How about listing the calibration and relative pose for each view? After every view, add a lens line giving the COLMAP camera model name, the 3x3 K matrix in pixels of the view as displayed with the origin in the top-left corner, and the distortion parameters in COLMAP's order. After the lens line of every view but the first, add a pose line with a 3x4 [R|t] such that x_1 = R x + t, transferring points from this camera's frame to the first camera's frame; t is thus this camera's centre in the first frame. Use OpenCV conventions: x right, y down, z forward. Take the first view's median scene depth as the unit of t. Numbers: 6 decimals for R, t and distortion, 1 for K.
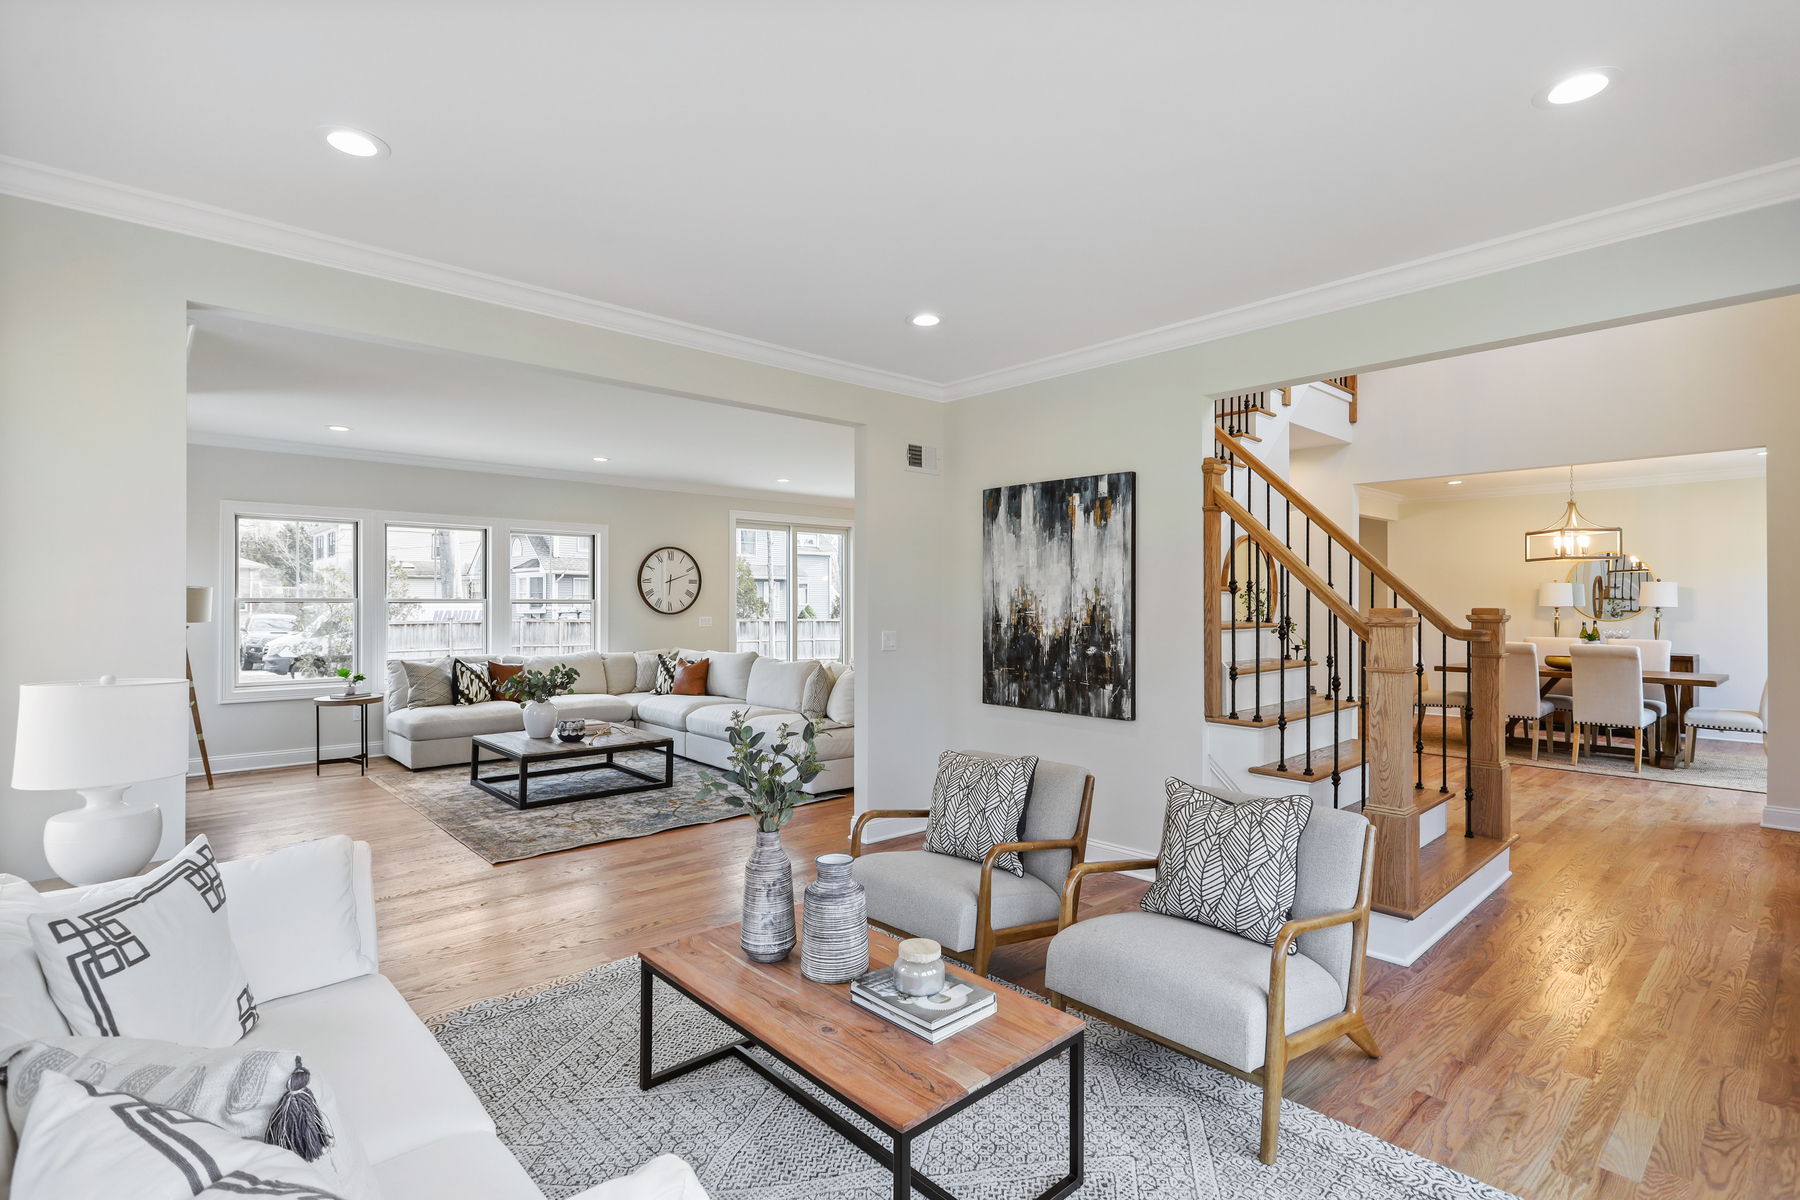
lens RADIAL K [[864.5, 0, 893.0], [0, 864.5, 598.8], [0, 0, 1]] dist [-0.007198, 0.002952]
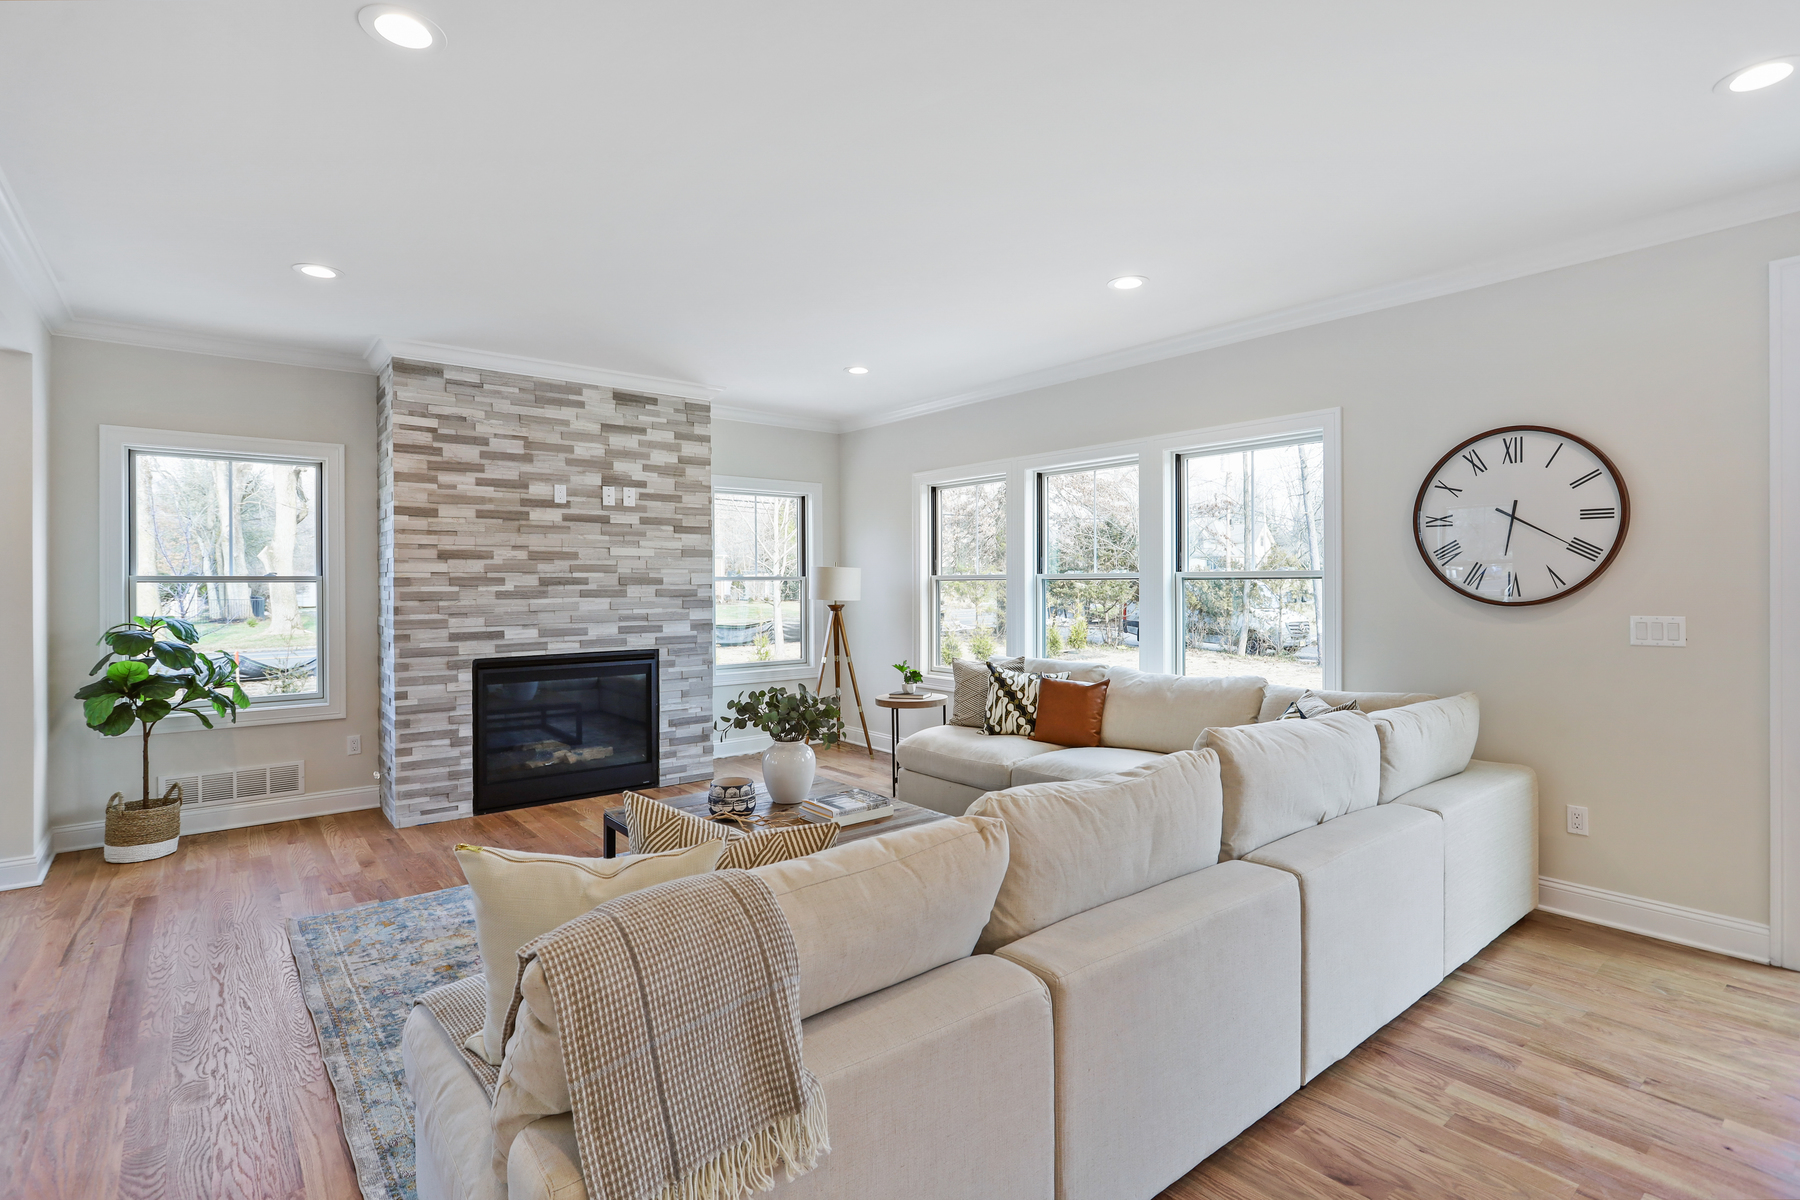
lens RADIAL K [[864.5, 0, 904.8], [0, 864.5, 583.2], [0, 0, 1]] dist [-0.007198, 0.002952]
pose [[-0.050153, -0.000855, -0.998741, 0.171322], [0.010138, 0.999948, -0.001365, 0.007850], [0.998690, -0.010193, -0.050141, 0.984818]]
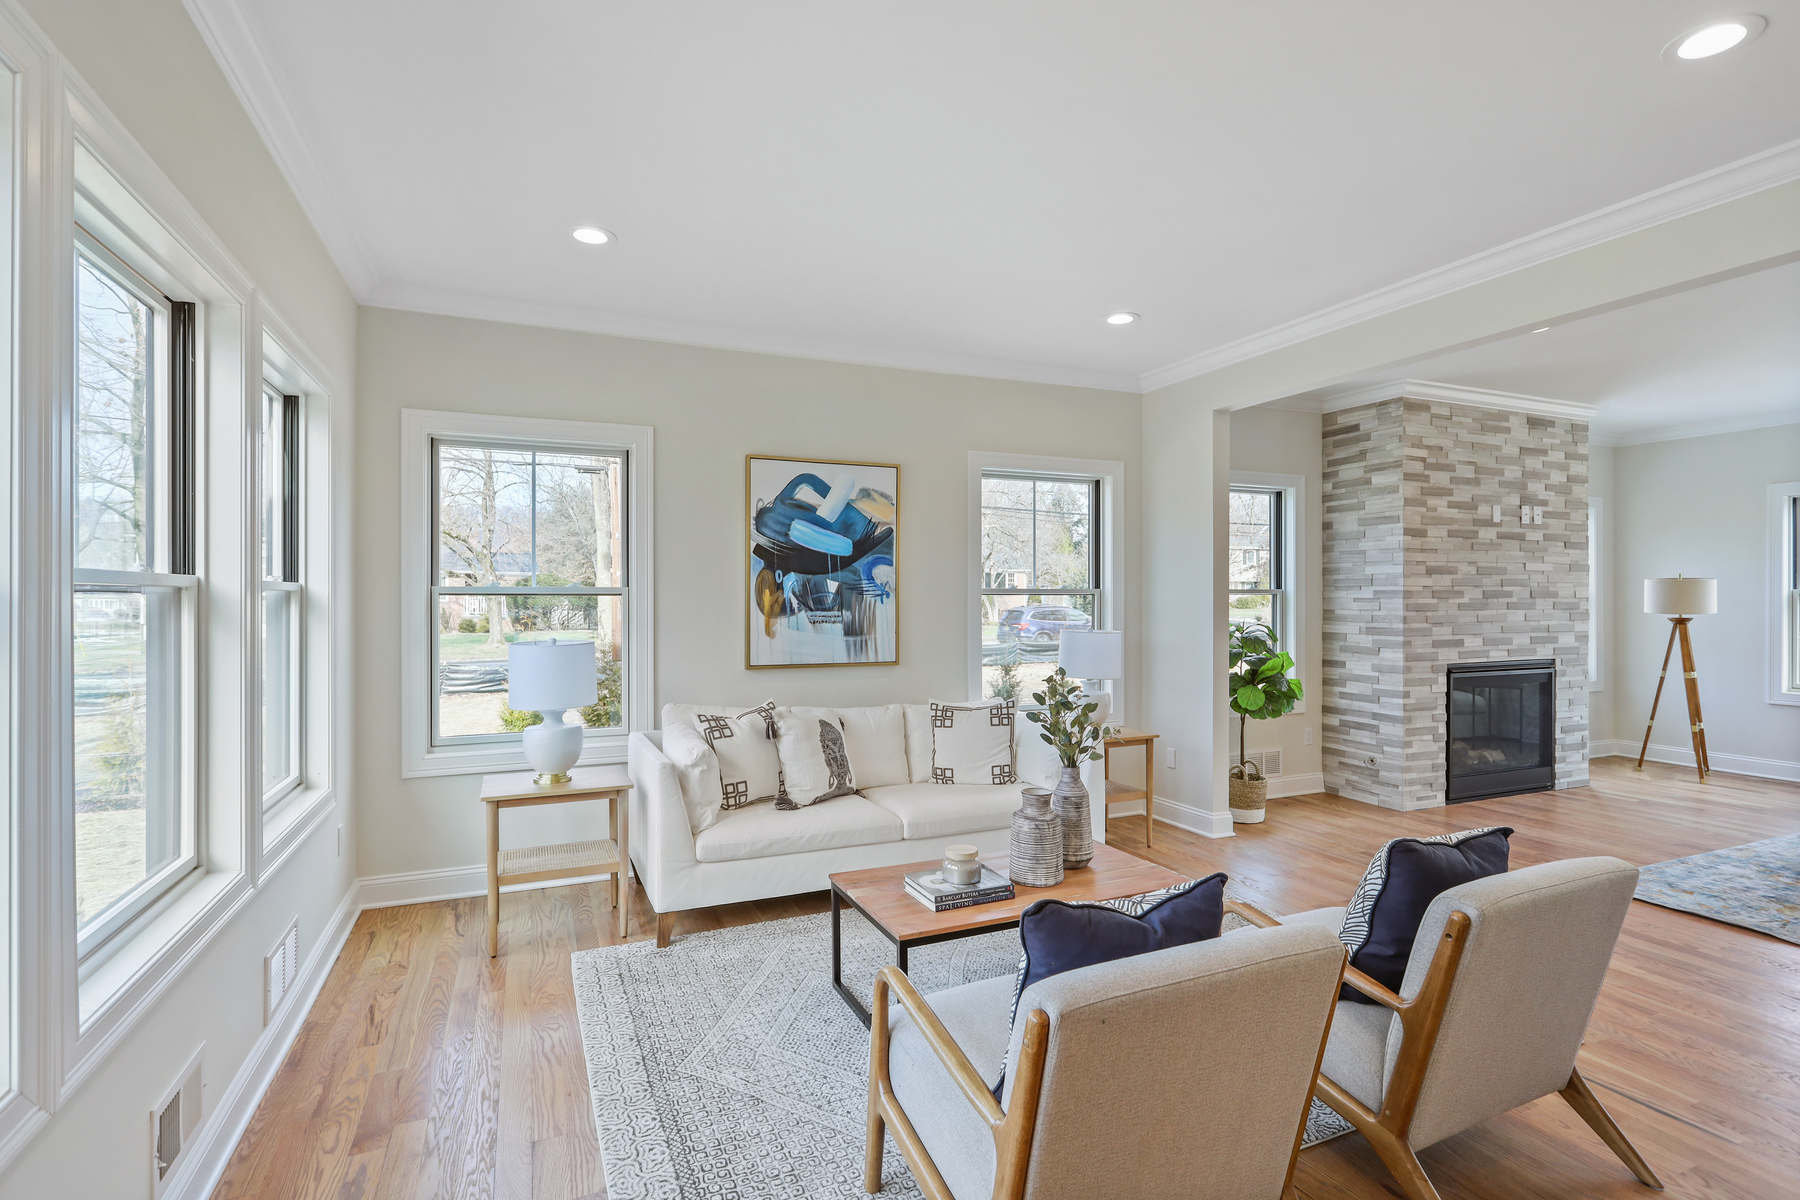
lens RADIAL K [[864.5, 0, 903.2], [0, 864.5, 599.3], [0, 0, 1]] dist [-0.007198, 0.002952]
pose [[-0.321664, 0.000280, -0.946854, 0.382263], [0.006302, 0.999978, -0.001845, 0.004752], [0.946833, -0.006561, -0.321658, 0.389982]]
